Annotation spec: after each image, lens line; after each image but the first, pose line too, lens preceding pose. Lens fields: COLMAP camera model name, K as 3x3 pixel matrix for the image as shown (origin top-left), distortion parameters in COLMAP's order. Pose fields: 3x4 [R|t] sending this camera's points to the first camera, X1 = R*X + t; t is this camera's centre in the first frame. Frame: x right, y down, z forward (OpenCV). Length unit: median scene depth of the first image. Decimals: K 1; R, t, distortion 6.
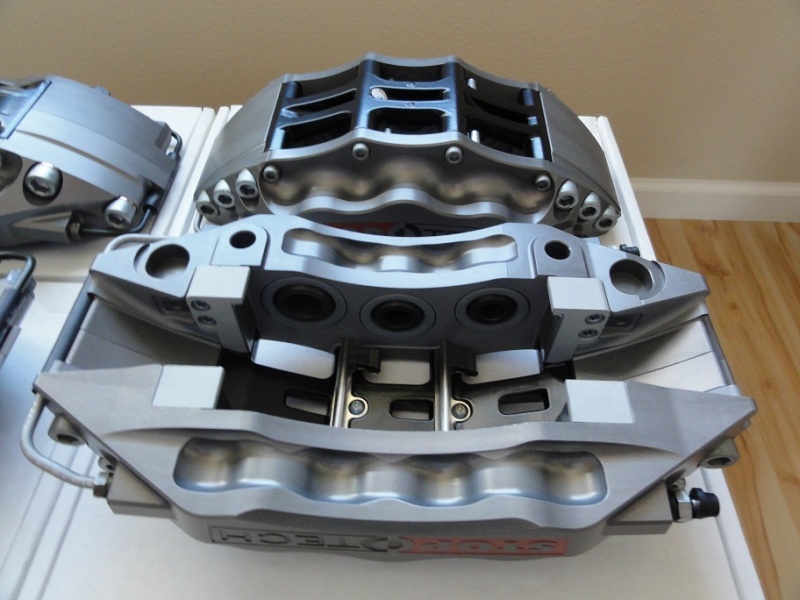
lens RADIAL K [[566.8, 0, 400.0], [0, 566.8, 300.0], [0, 0, 1]] dist [0.000117, -0.003908]
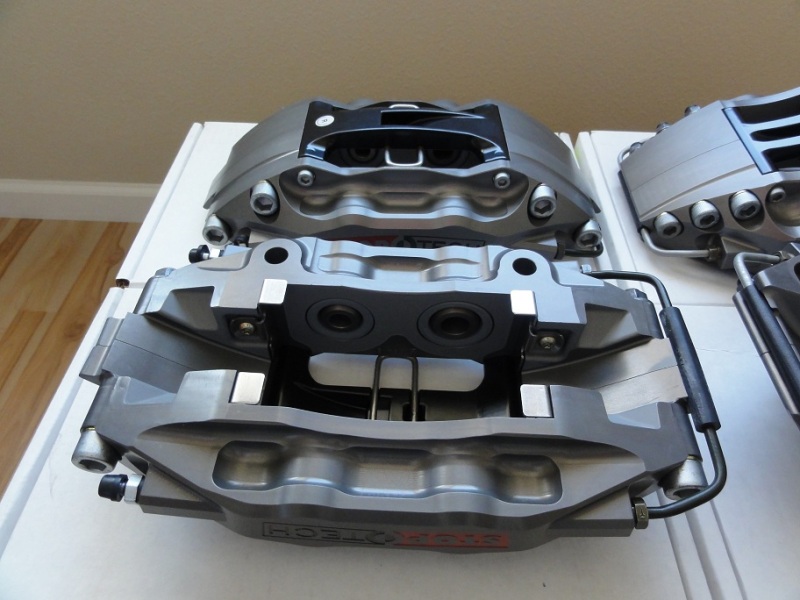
lens RADIAL K [[566.8, 0, 400.0], [0, 566.8, 300.0], [0, 0, 1]] dist [0.000117, -0.003908]
pose [[0.999918, -0.002881, 0.012460, -0.331868], [0.003496, 0.998763, -0.049594, 0.004507], [-0.012301, 0.049634, 0.998692, 0.002002]]
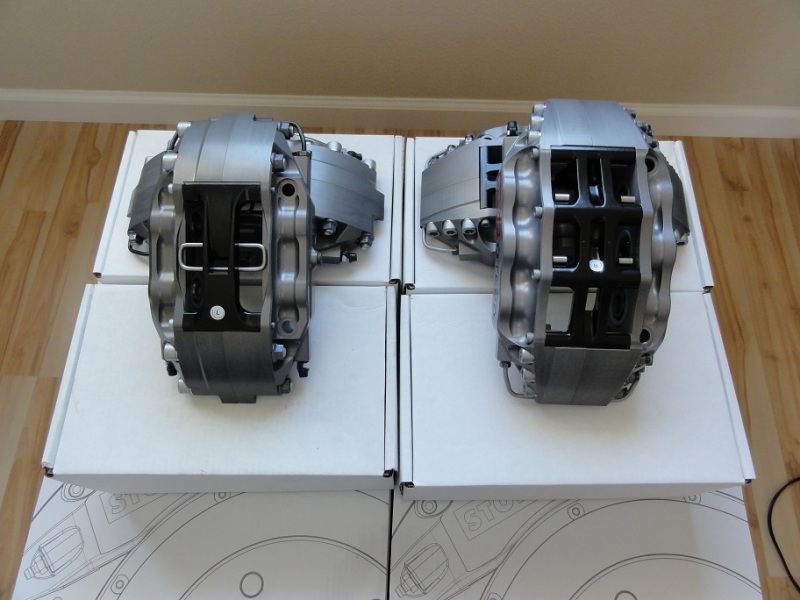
lens RADIAL K [[566.8, 0, 400.0], [0, 566.8, 300.0], [0, 0, 1]] dist [0.000117, -0.003908]
pose [[0.999897, -0.014345, 0.000625, -0.174653], [0.013613, 0.960883, 0.276620, -0.170849], [-0.004568, -0.276583, 0.960979, -0.236740]]
